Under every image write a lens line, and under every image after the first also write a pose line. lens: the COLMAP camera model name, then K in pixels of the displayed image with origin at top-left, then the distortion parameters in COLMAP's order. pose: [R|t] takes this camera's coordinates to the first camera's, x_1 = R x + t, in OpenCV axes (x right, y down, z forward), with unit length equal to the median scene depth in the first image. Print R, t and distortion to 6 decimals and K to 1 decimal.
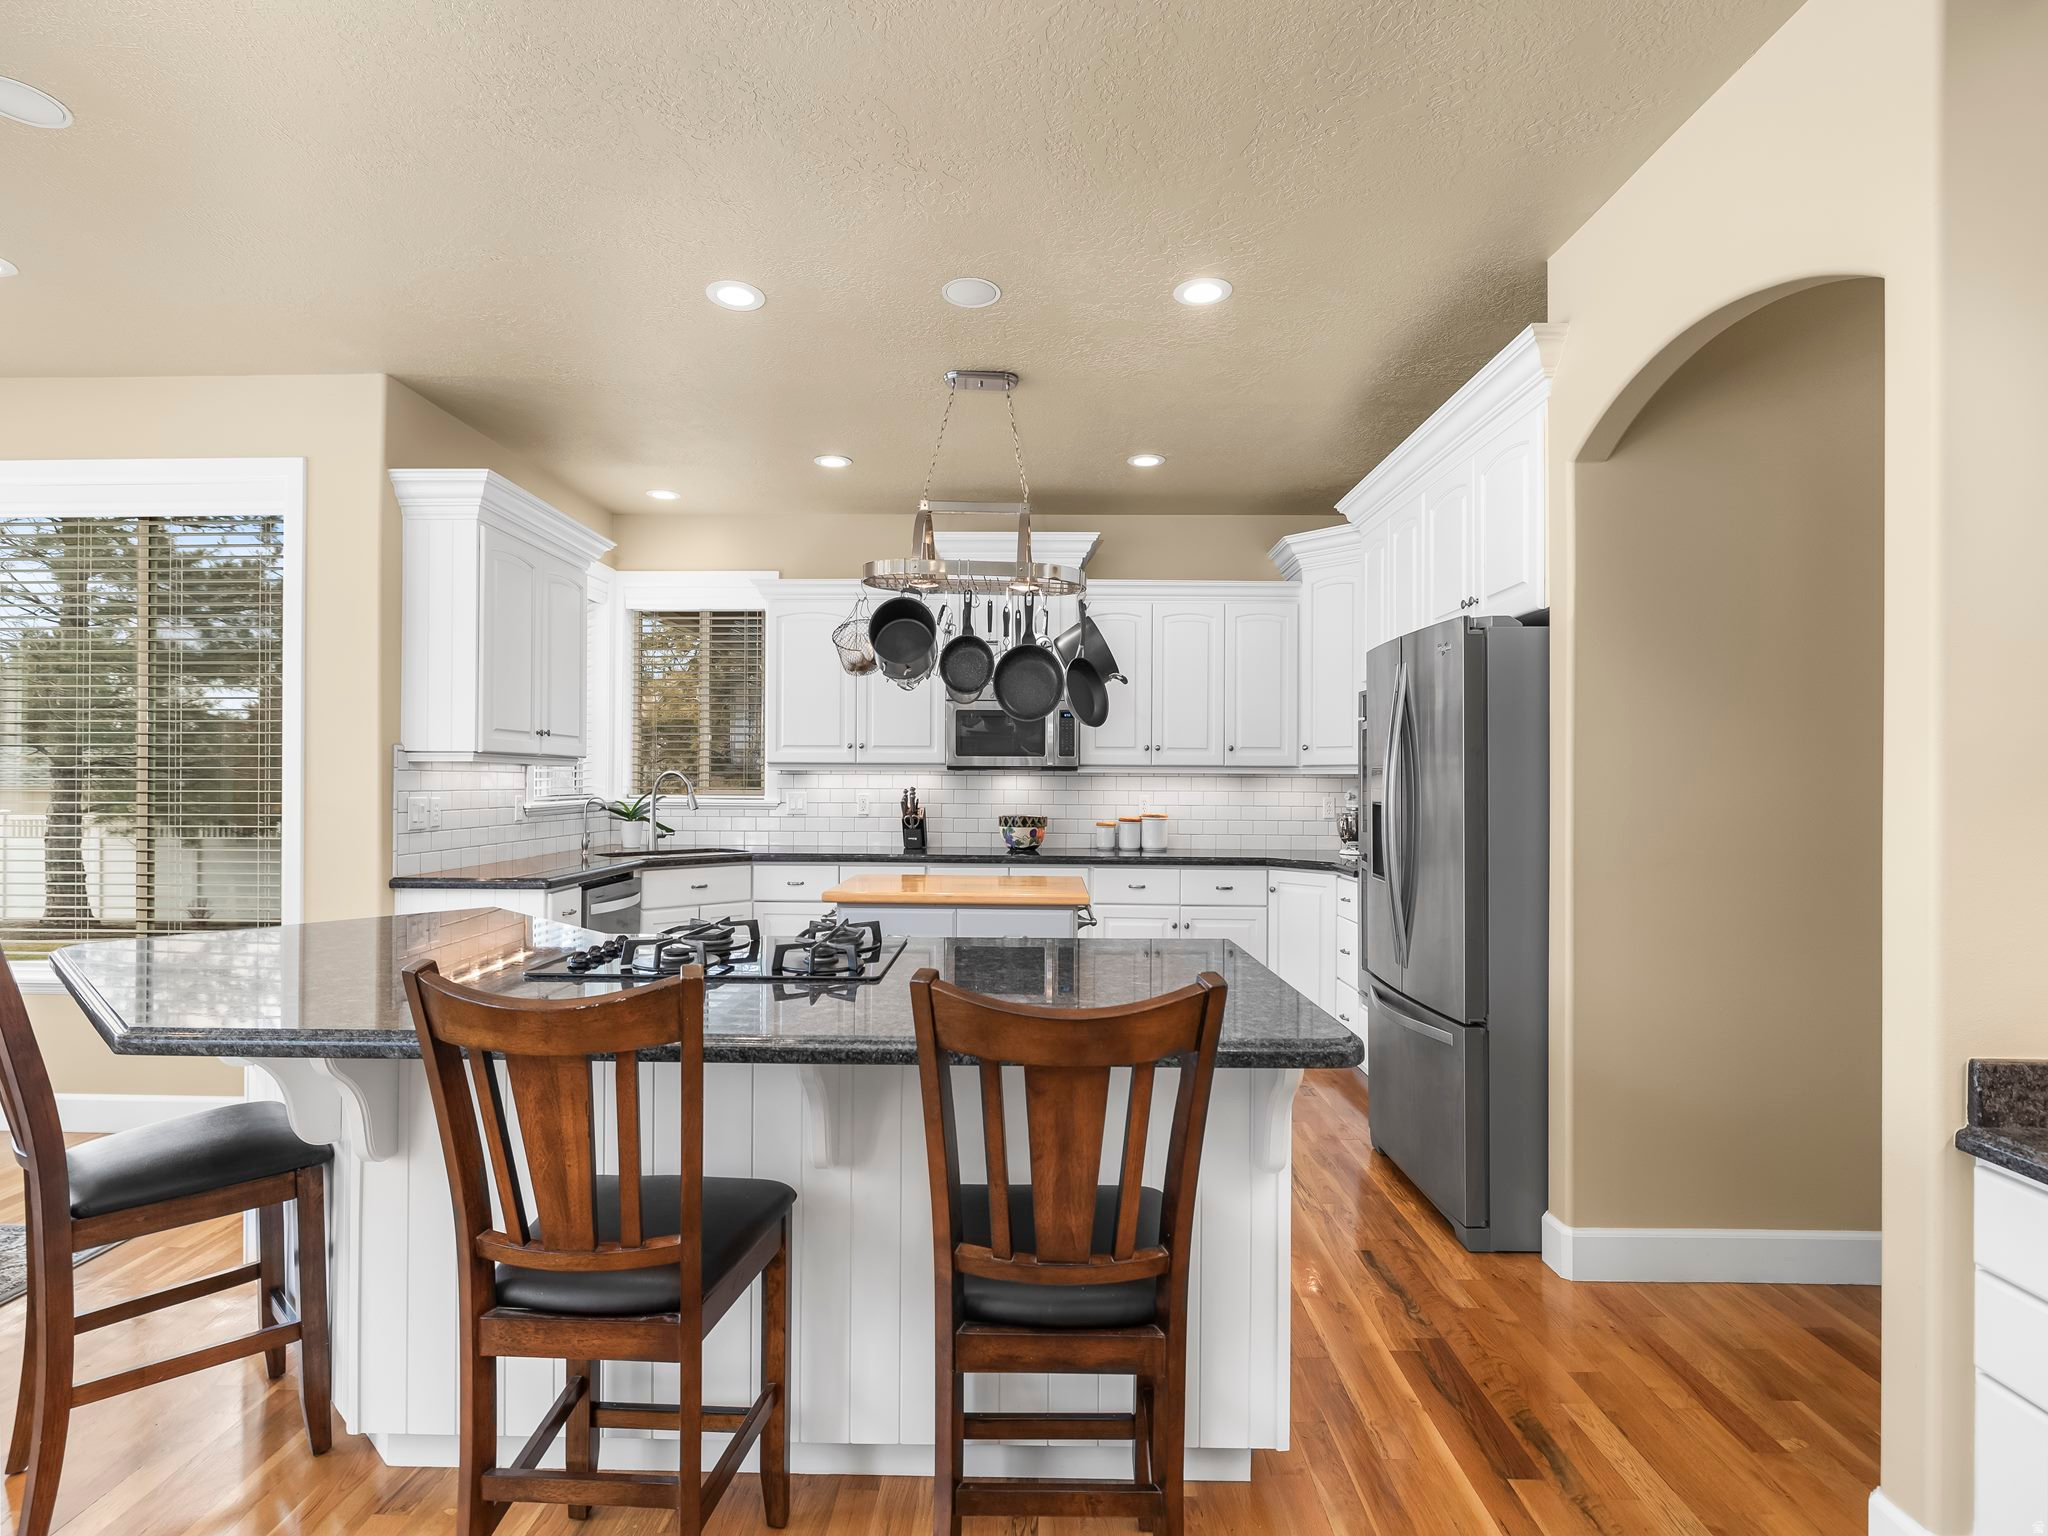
lens RADIAL K [[989.8, 0, 1028.3], [0, 989.8, 775.6], [0, 0, 1]] dist [0.014390, 0.000023]
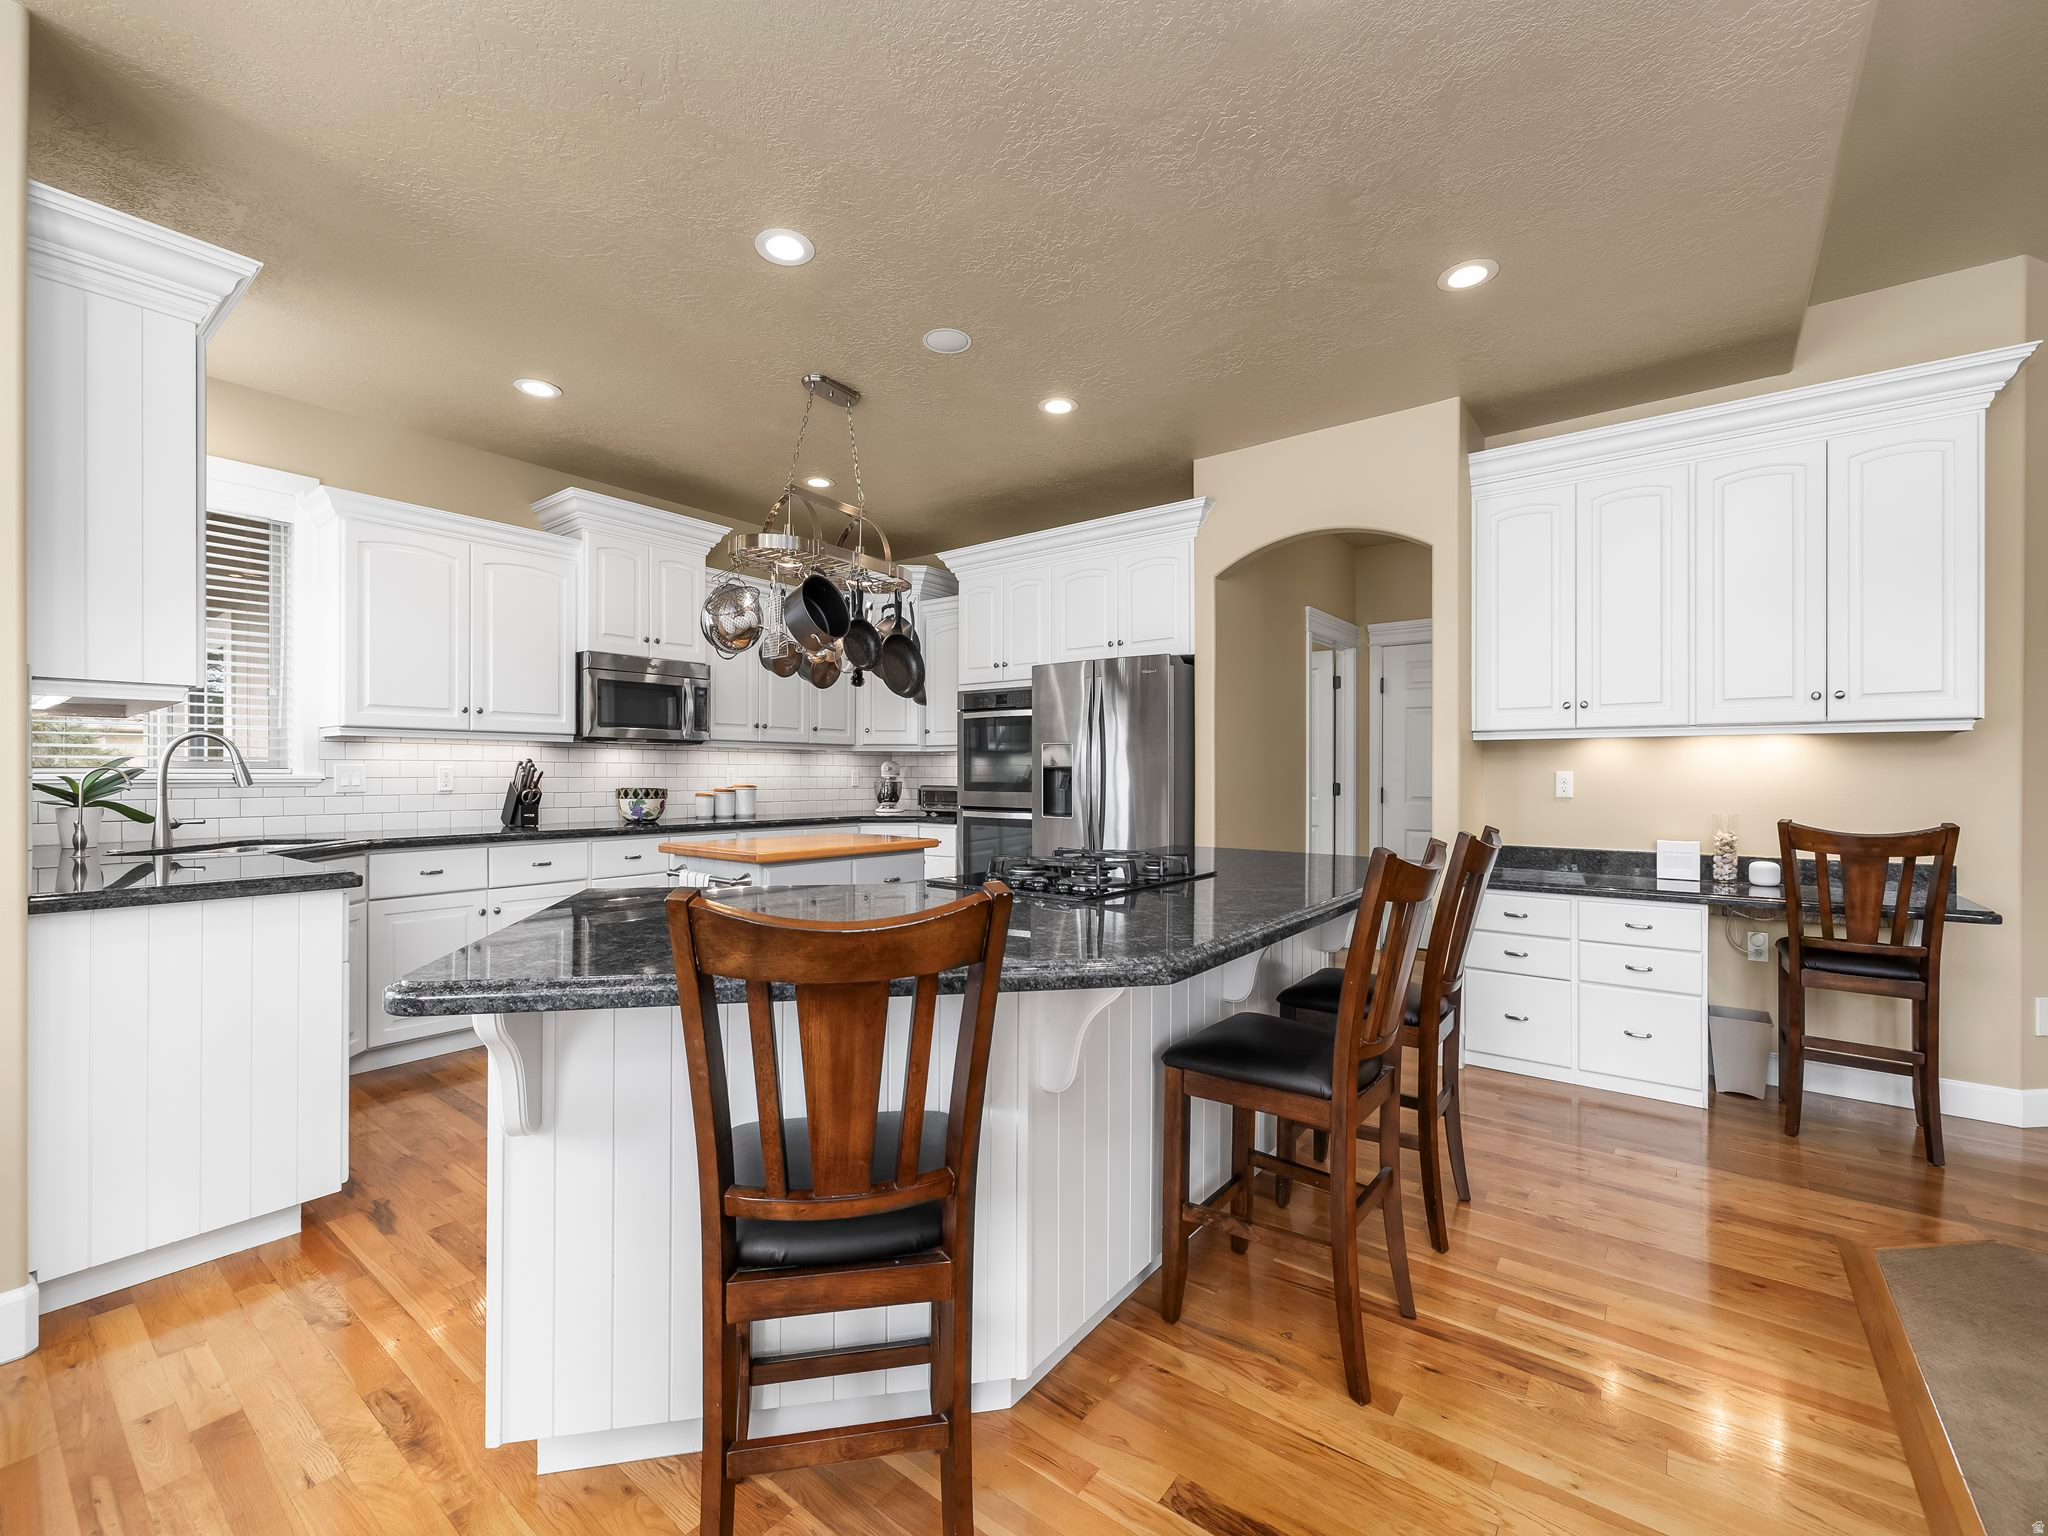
lens RADIAL K [[845.0, 0, 1024.0], [0, 845.0, 768.0], [0, 0, 1]] dist [0.000444, 0.000045]
pose [[0.593818, -0.000605, 0.804600, -0.481391], [-0.001725, 0.999996, 0.002025, 0.018099], [-0.804598, -0.002590, 0.593814, 0.178383]]
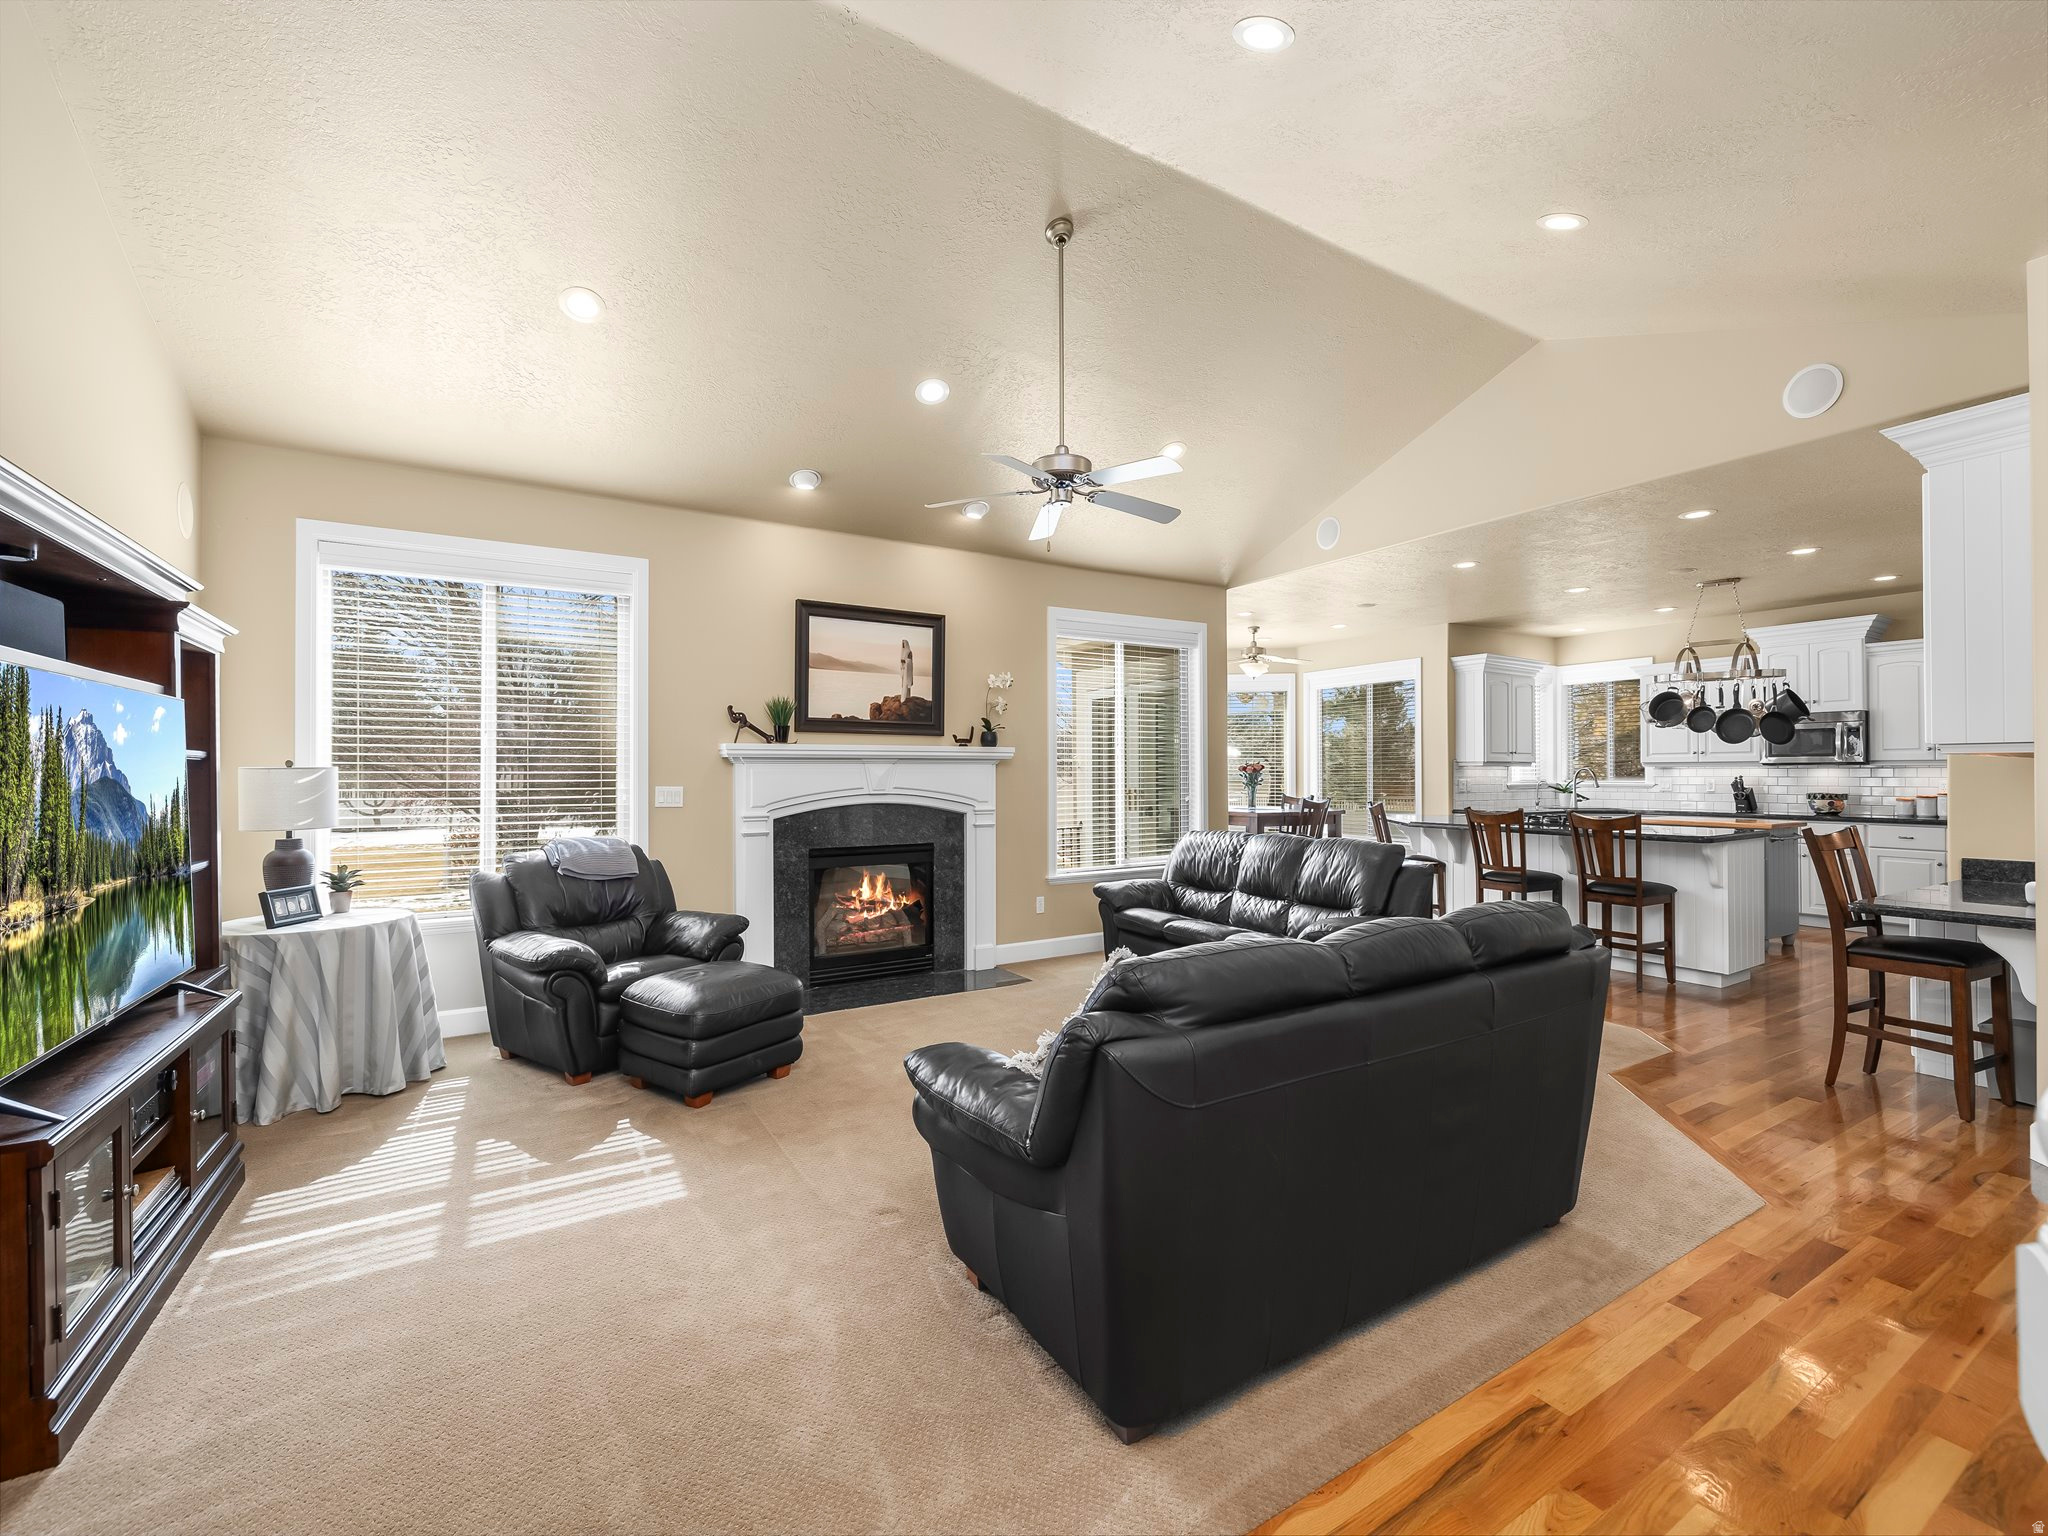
lens RADIAL K [[869.8, 0, 1020.3], [0, 869.8, 771.6], [0, 0, 1]] dist [-0.001636, -0.000441]
pose [[0.526241, -0.010538, -0.850270, 0.510045], [0.011903, 0.999917, -0.005026, -0.001861], [0.850252, -0.007476, 0.526323, -0.847604]]
